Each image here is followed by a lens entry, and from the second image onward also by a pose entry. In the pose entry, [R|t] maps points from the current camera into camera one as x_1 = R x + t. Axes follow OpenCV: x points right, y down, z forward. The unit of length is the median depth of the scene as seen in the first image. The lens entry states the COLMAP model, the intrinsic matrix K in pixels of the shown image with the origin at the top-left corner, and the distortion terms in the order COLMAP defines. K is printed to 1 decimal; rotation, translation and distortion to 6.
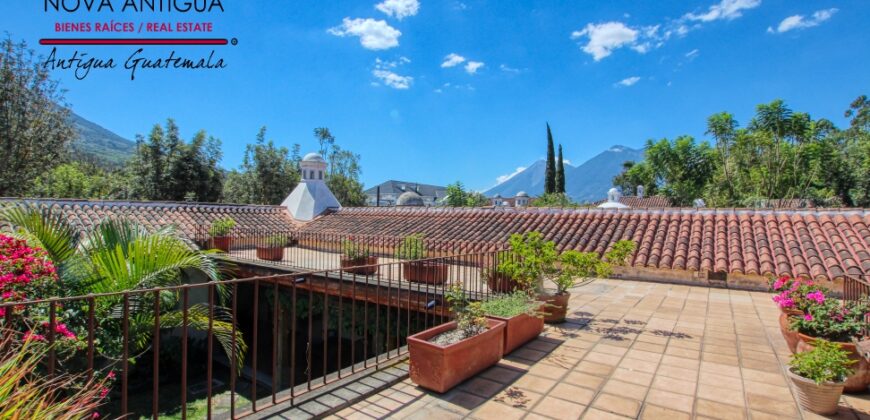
lens RADIAL K [[405.0, 0, 435.2], [0, 405.0, 209.7], [0, 0, 1]] dist [-0.035043, 0.006601]
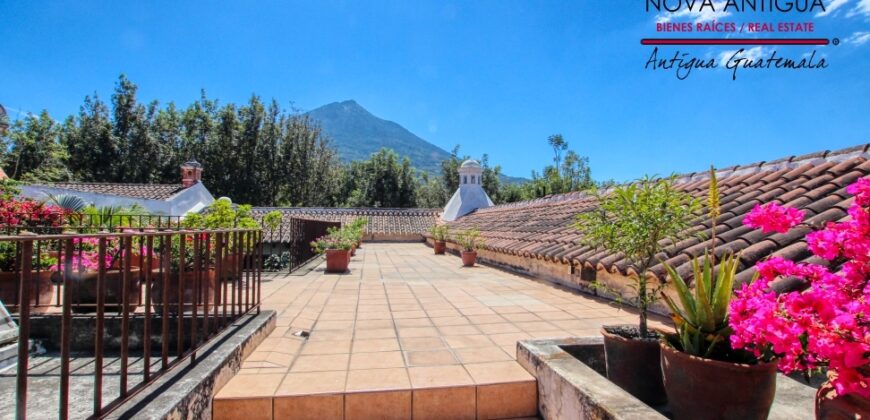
lens RADIAL K [[405.0, 0, 443.2], [0, 405.0, 210.7], [0, 0, 1]] dist [-0.035043, 0.006601]
pose [[0.707182, -0.045684, -0.705554, 1.630431], [0.020541, 0.998817, -0.044084, 0.163581], [0.706733, 0.016682, 0.707284, 0.755574]]
